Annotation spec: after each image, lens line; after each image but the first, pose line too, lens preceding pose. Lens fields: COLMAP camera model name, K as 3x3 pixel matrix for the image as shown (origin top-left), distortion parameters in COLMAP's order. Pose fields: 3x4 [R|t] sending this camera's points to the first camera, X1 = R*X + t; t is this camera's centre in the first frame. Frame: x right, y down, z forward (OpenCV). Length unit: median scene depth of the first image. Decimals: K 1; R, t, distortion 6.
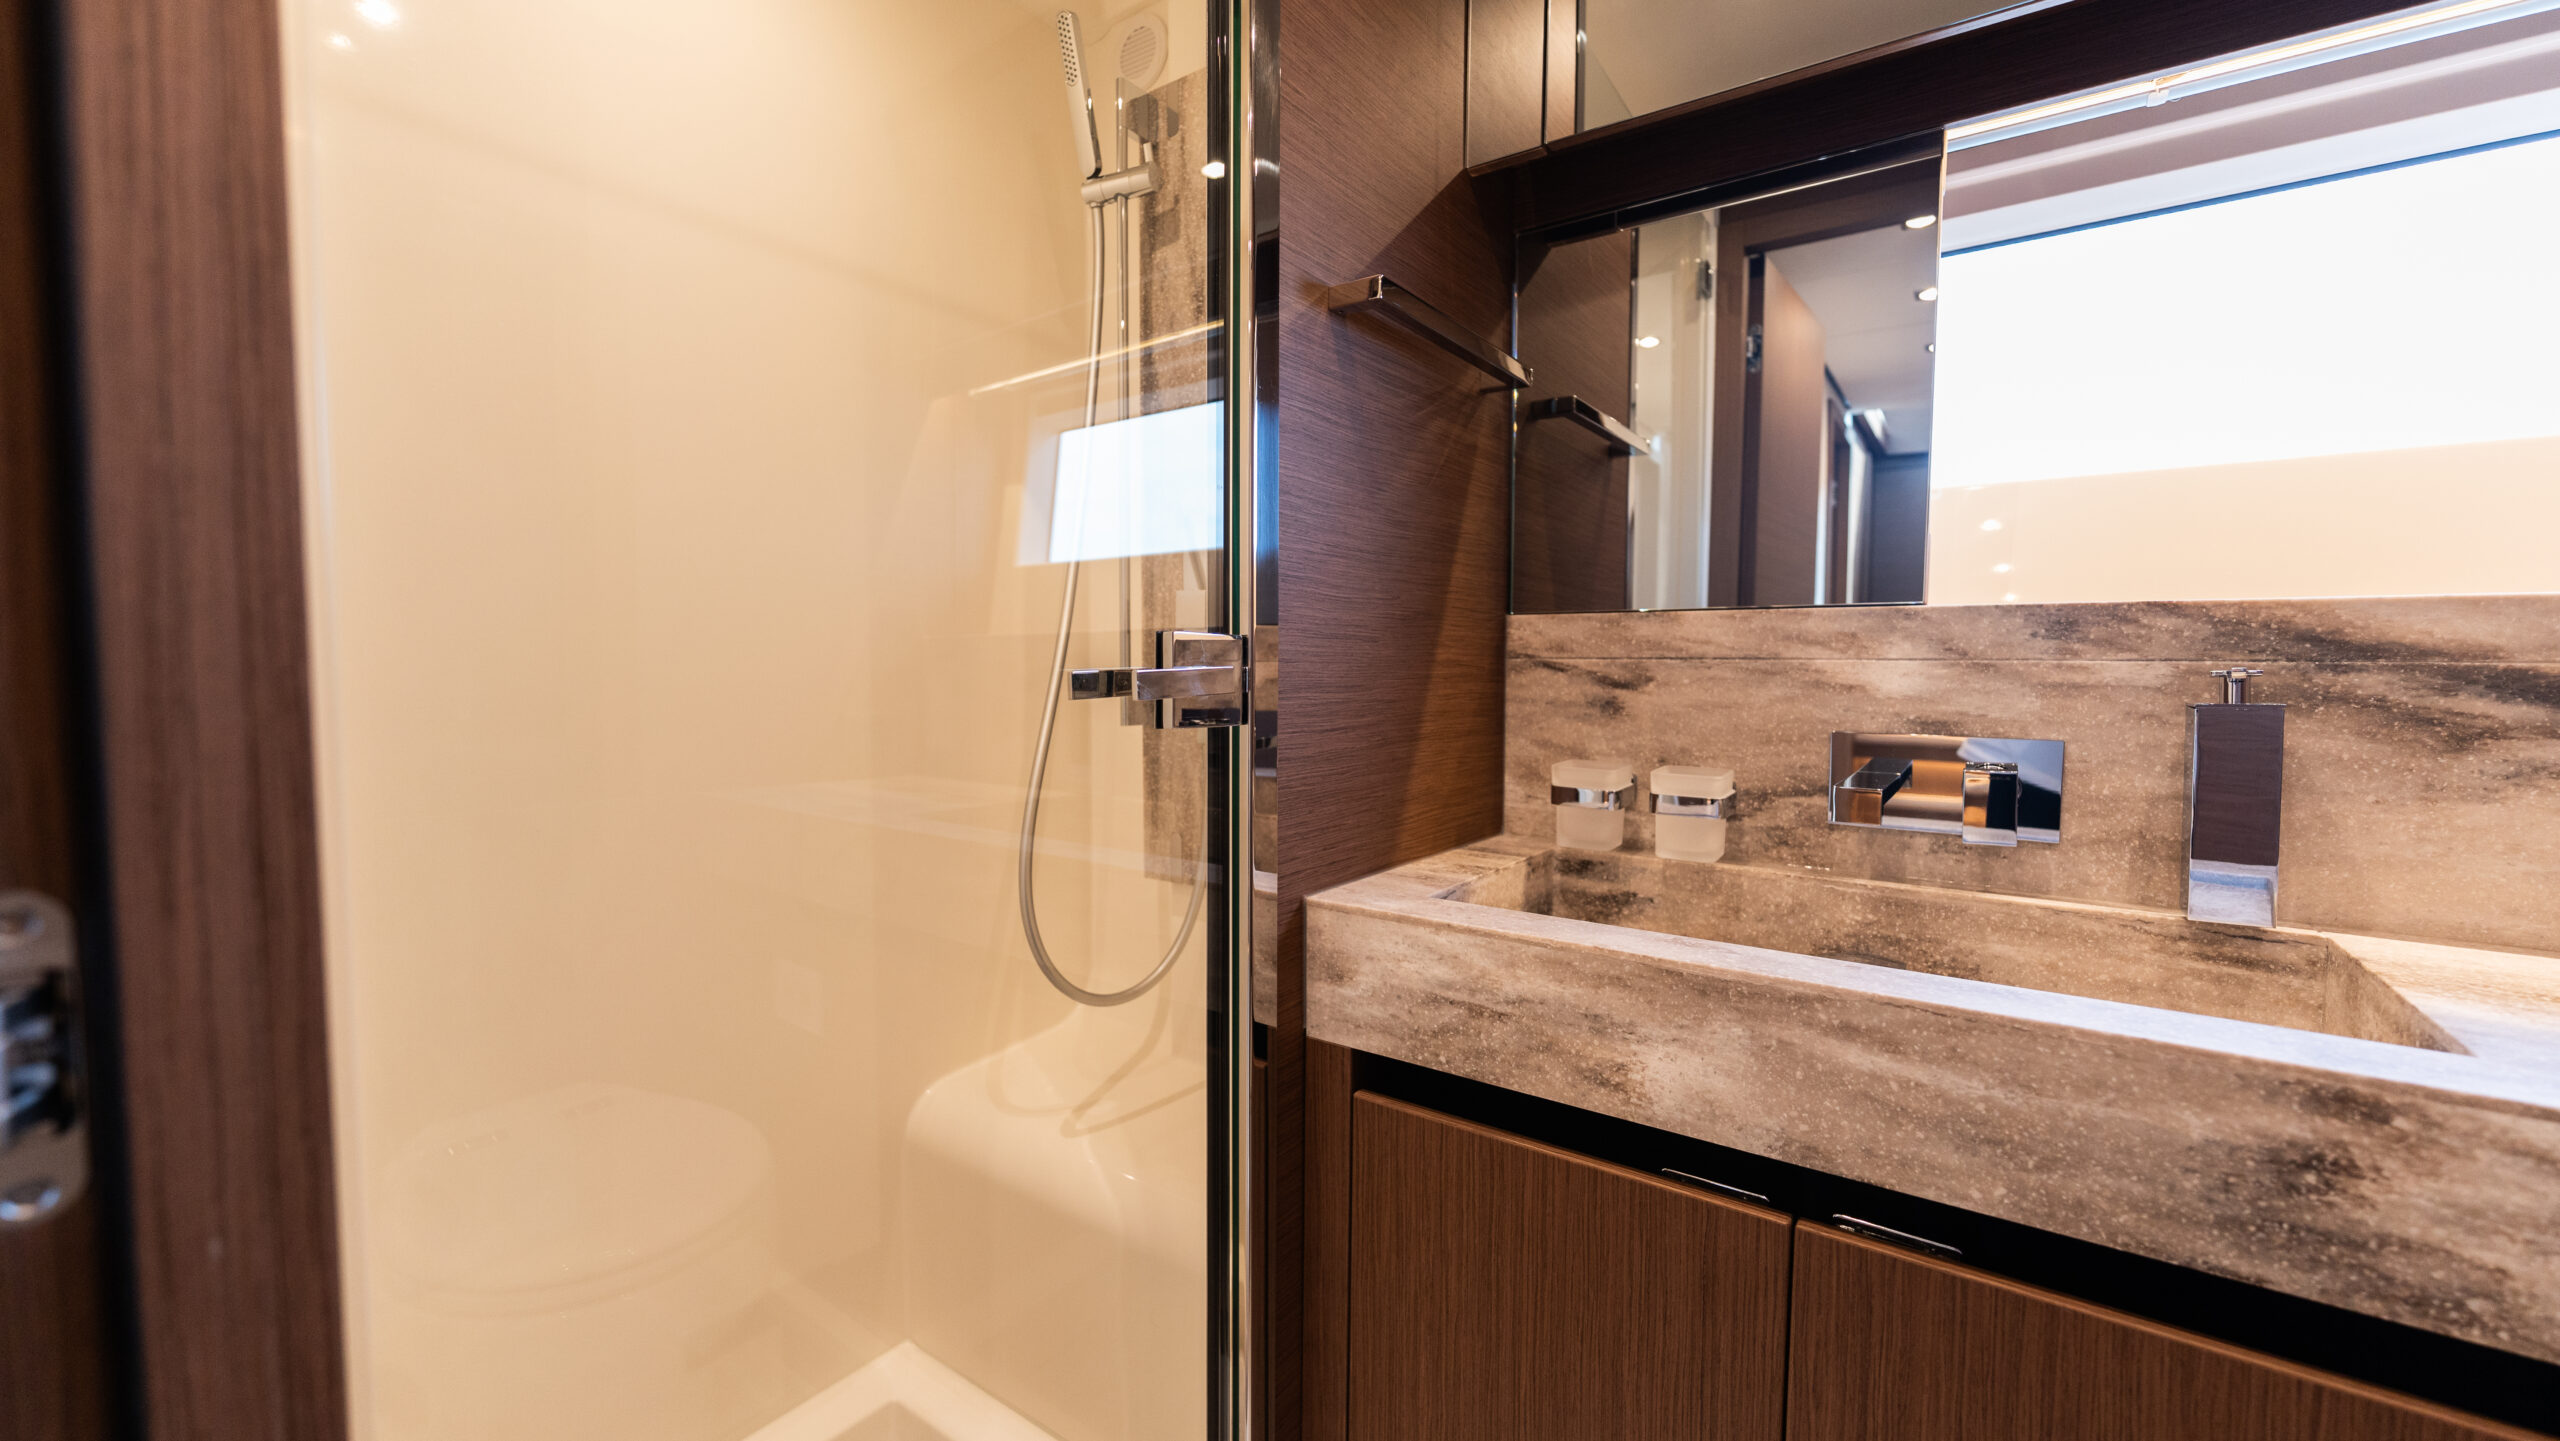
lens RADIAL K [[1008.8, 0, 1280.5], [0, 1008.8, 726.1], [0, 0, 1]] dist [-0.000721, -0.000455]
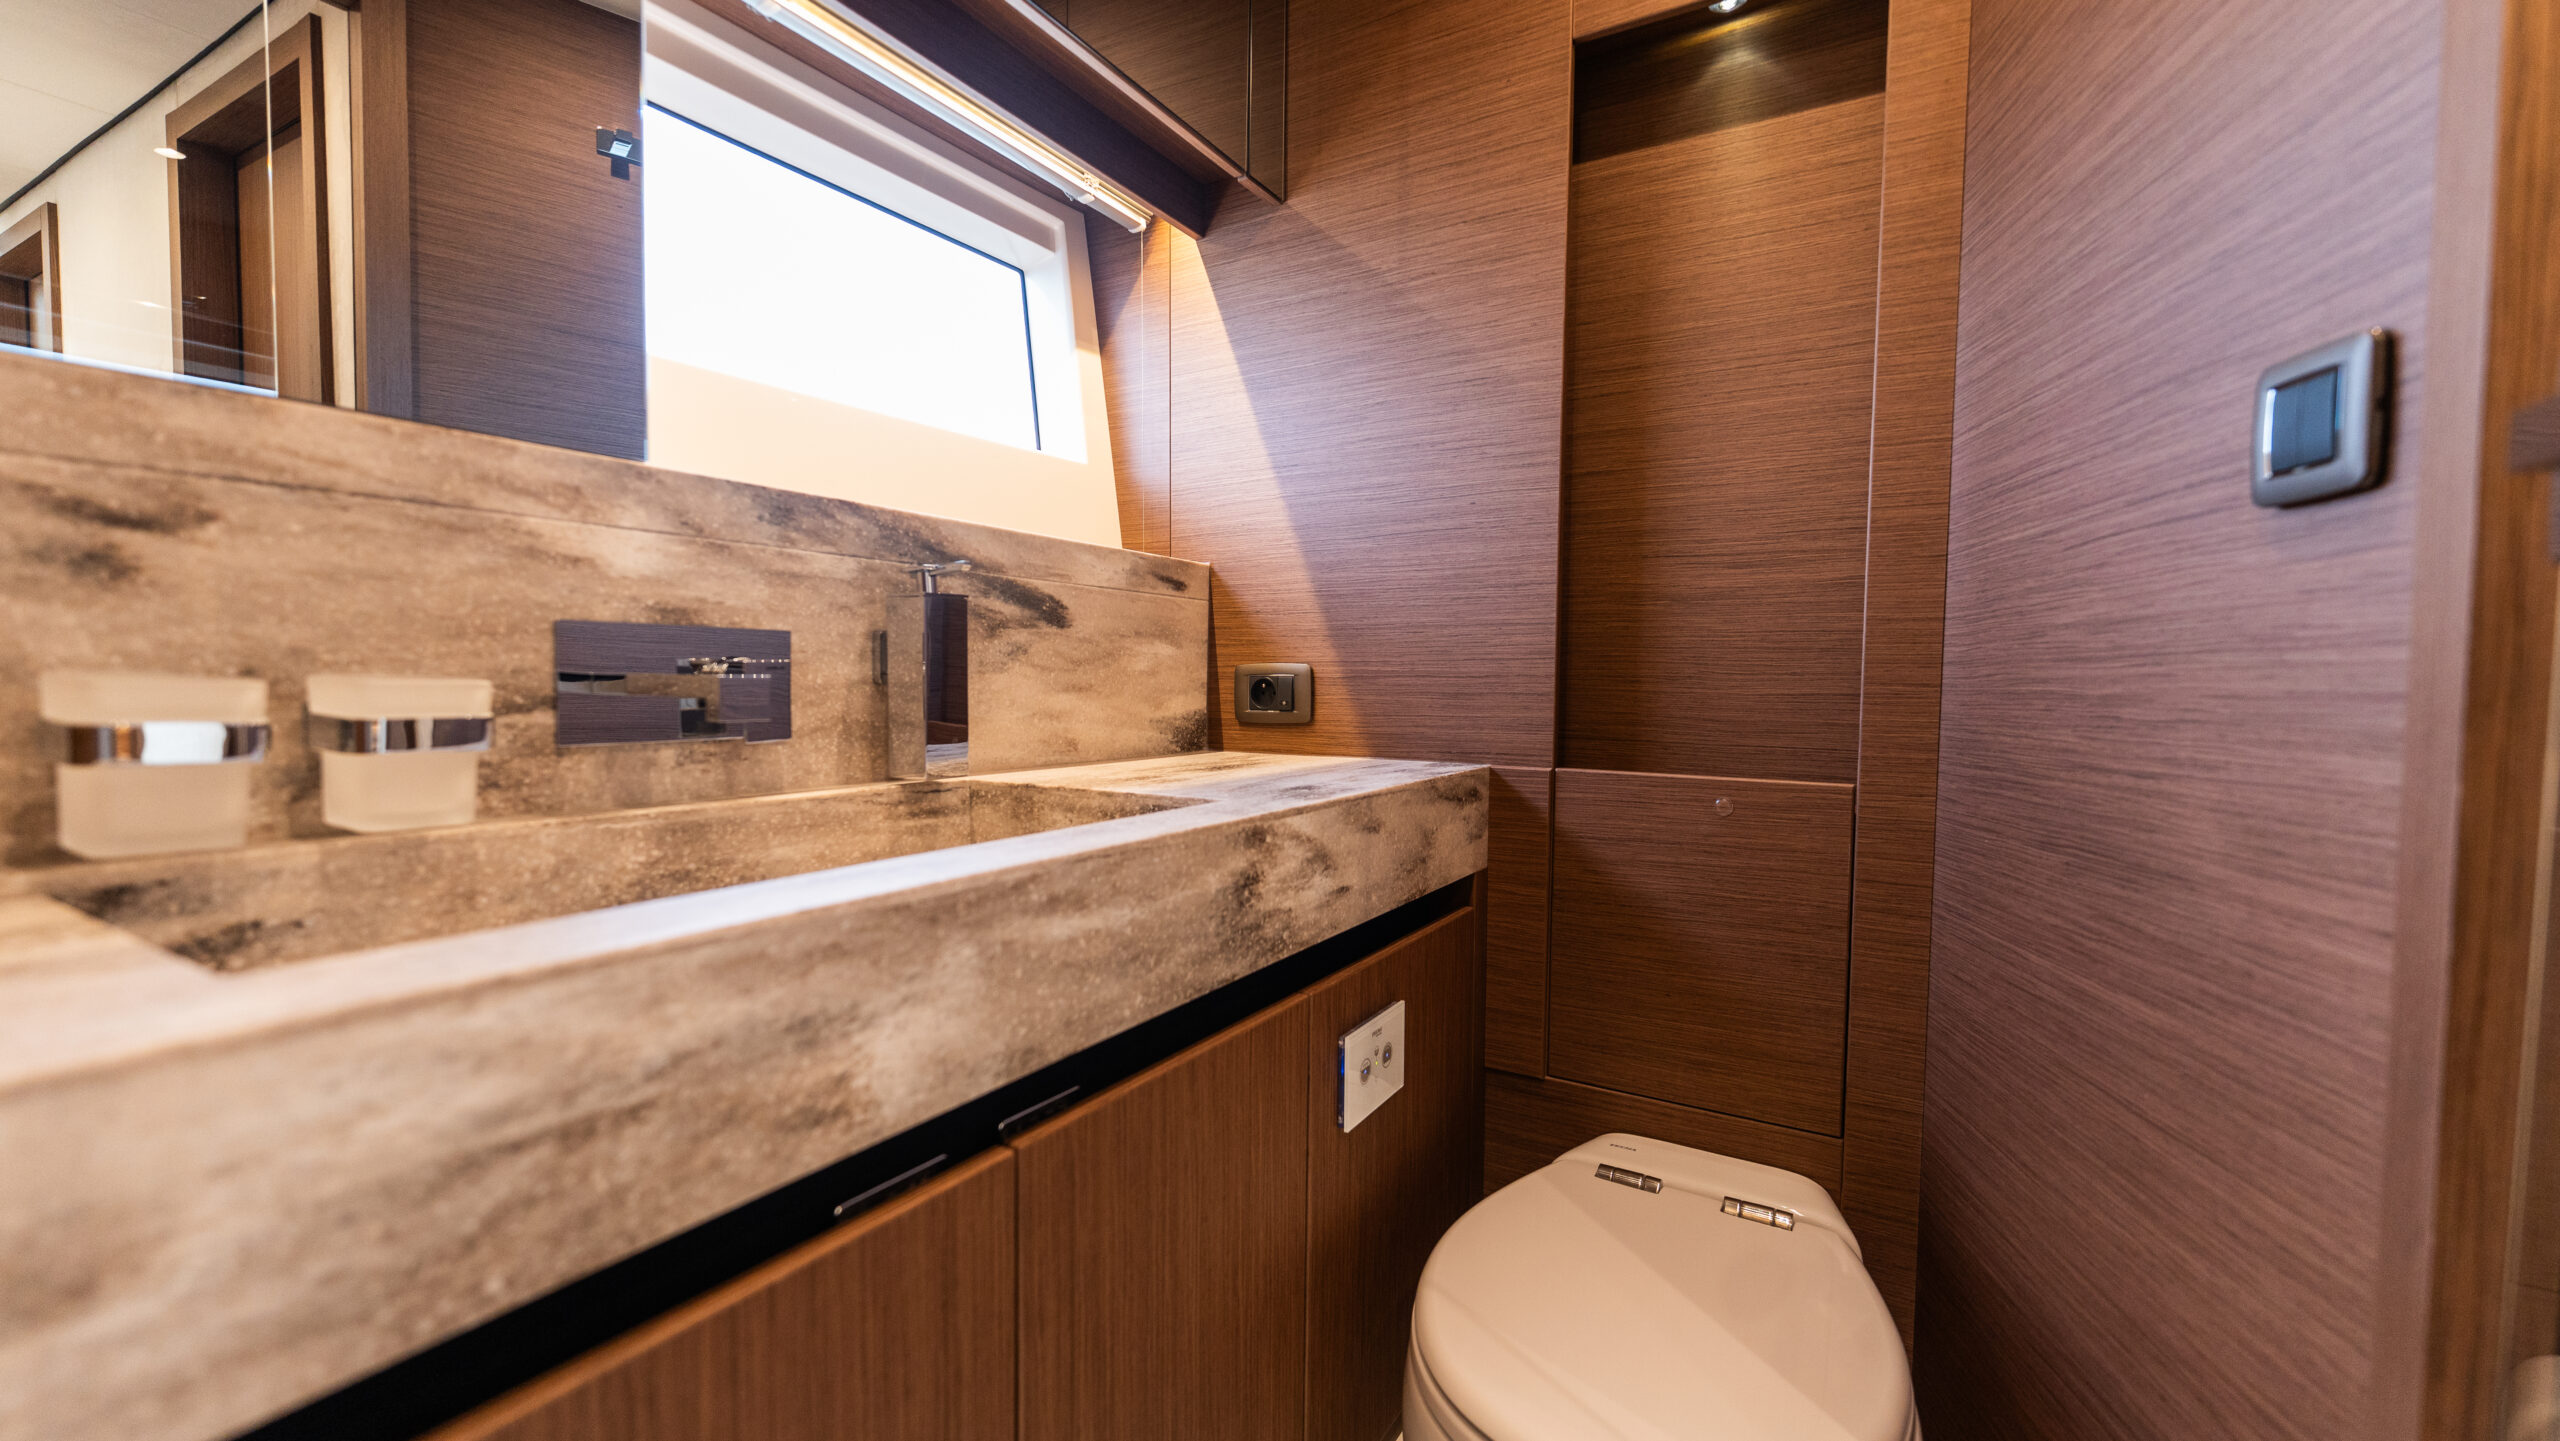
lens RADIAL K [[1051.8, 0, 1280.0], [0, 1051.8, 720.5], [0, 0, 1]] dist [-0.001072, -0.000367]
pose [[-0.097802, -0.051568, 0.993869, -0.292320], [0.042941, 0.997508, 0.055983, 0.065396], [-0.994279, 0.048153, -0.095344, 0.632720]]
